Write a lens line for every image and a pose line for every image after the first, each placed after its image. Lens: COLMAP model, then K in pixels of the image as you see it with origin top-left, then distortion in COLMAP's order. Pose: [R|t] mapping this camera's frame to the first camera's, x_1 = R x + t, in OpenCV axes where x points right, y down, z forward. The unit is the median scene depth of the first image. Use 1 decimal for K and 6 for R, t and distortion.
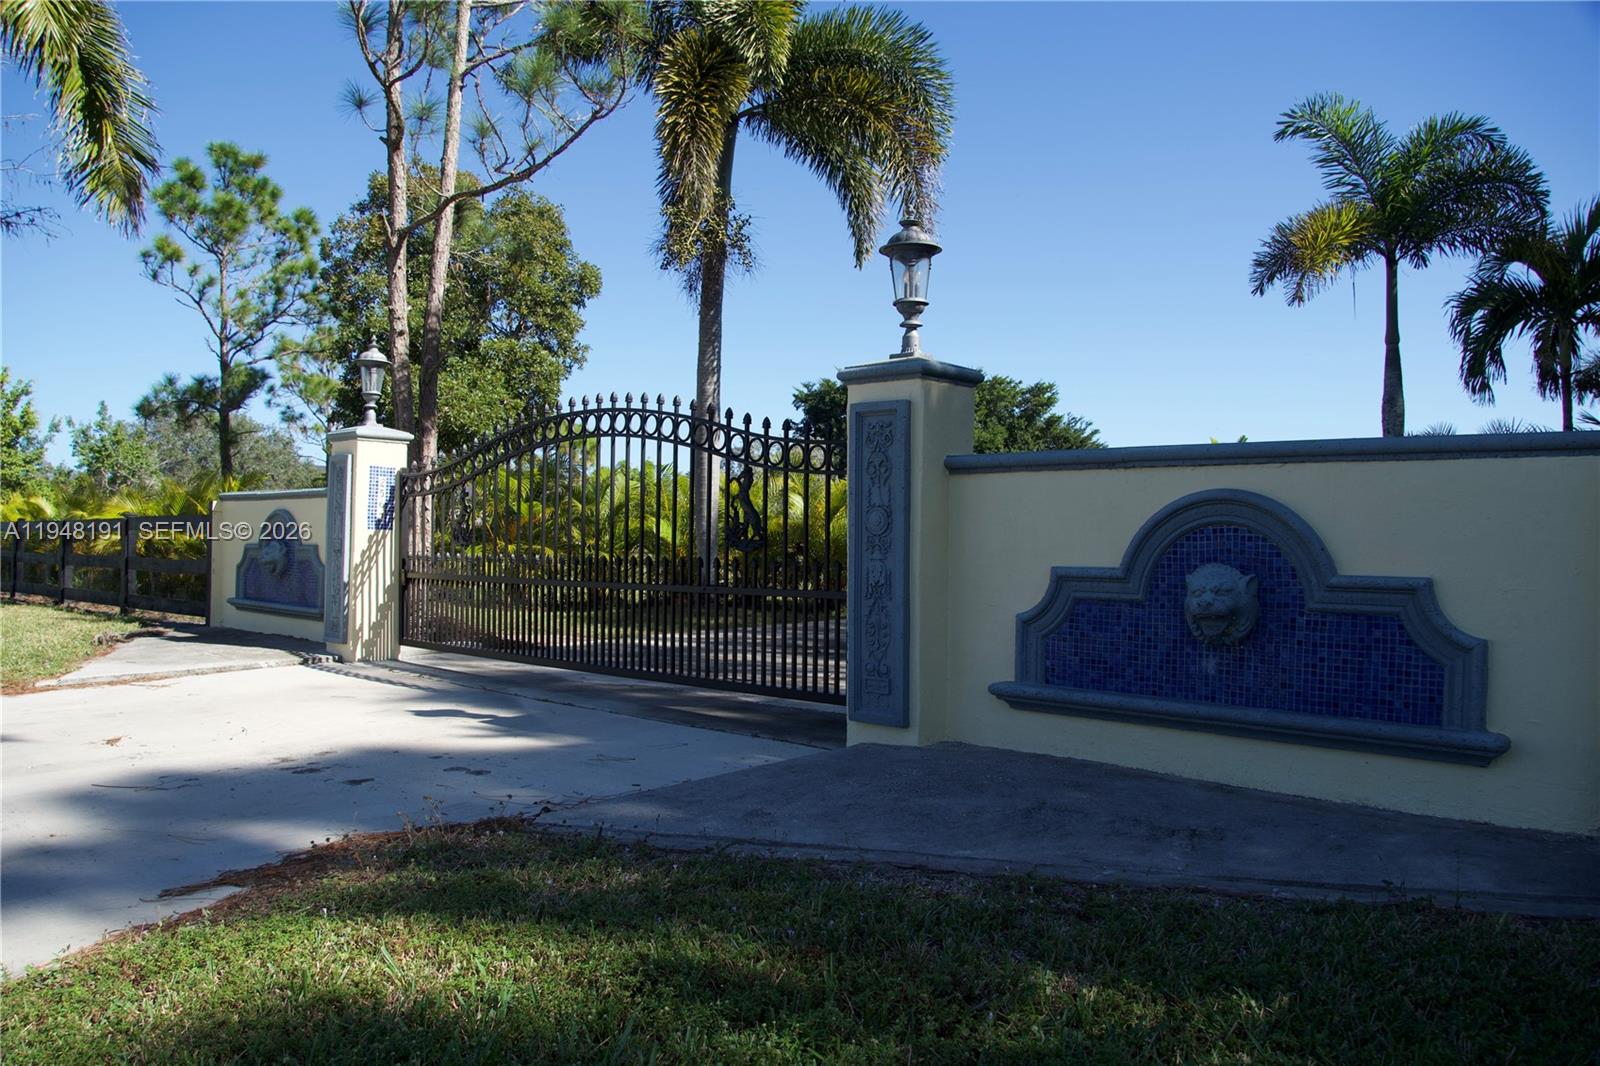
lens RADIAL K [[1230.3, 0, 800.2], [0, 1230.3, 534.1], [0, 0, 1]] dist [-0.048071, -0.003981]
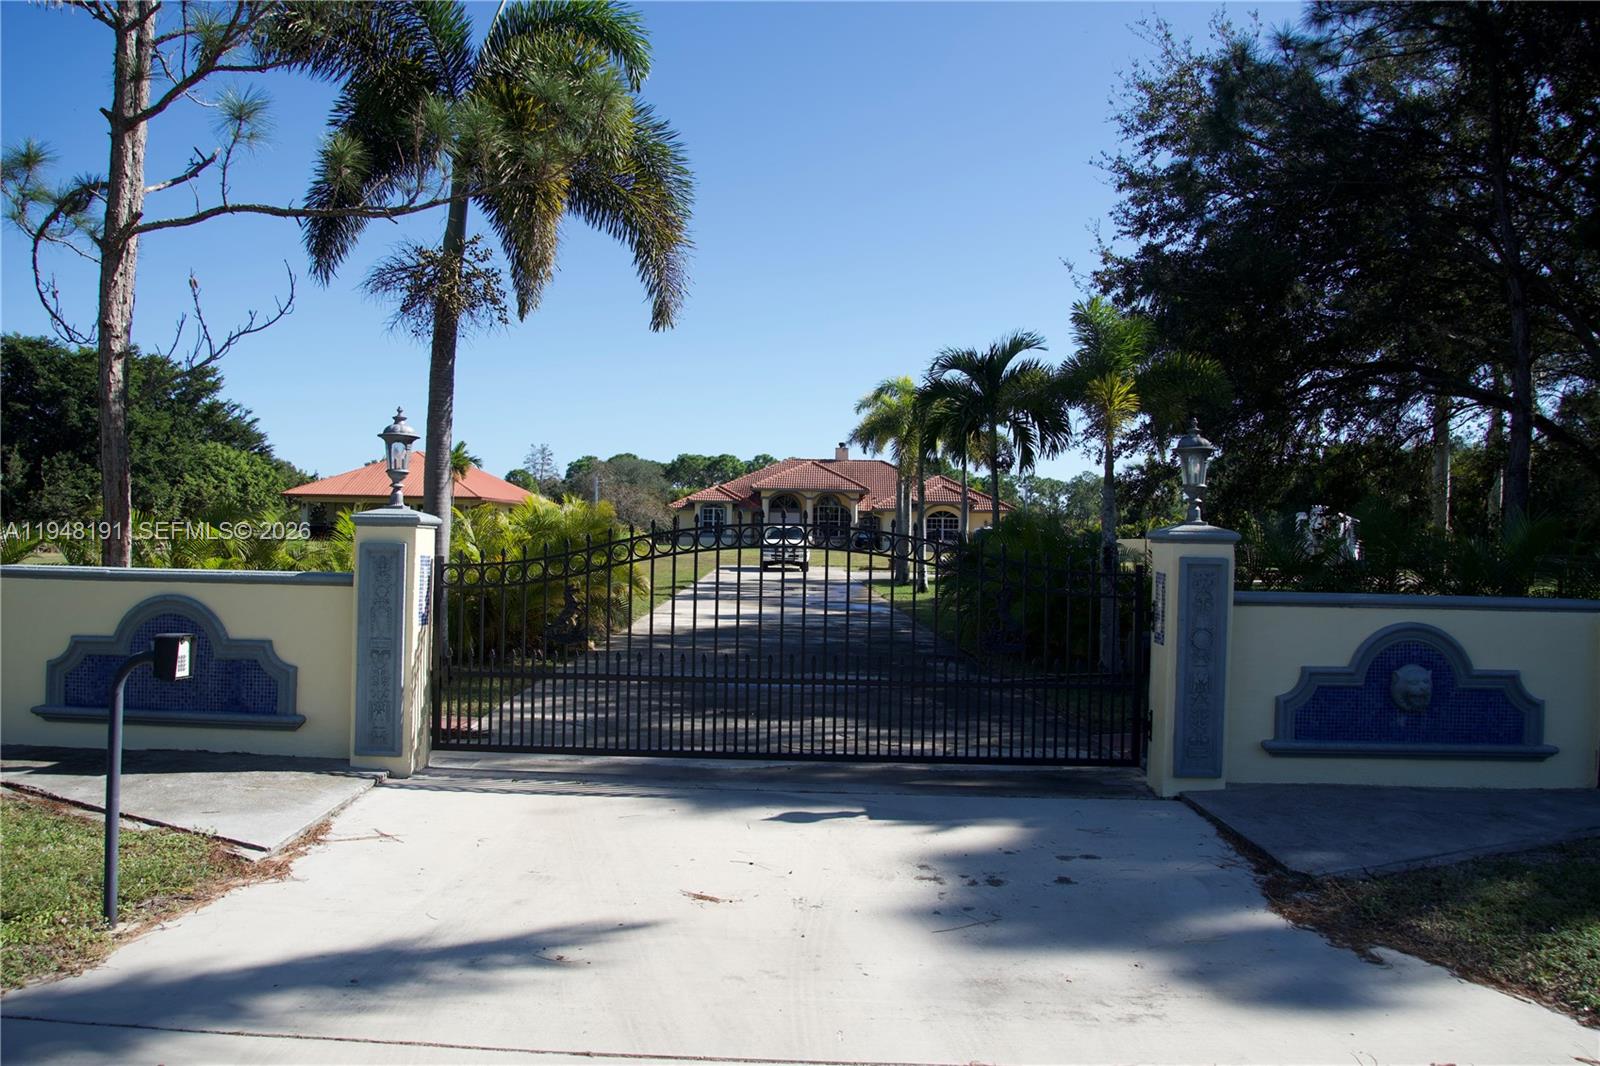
lens RADIAL K [[1230.3, 0, 800.2], [0, 1230.3, 534.9], [0, 0, 1]] dist [-0.048071, -0.003981]
pose [[0.738432, 0.004136, 0.674315, -1.442009], [-0.013850, 0.999863, 0.009035, -0.160308], [-0.674186, -0.016011, 0.738388, 0.280109]]
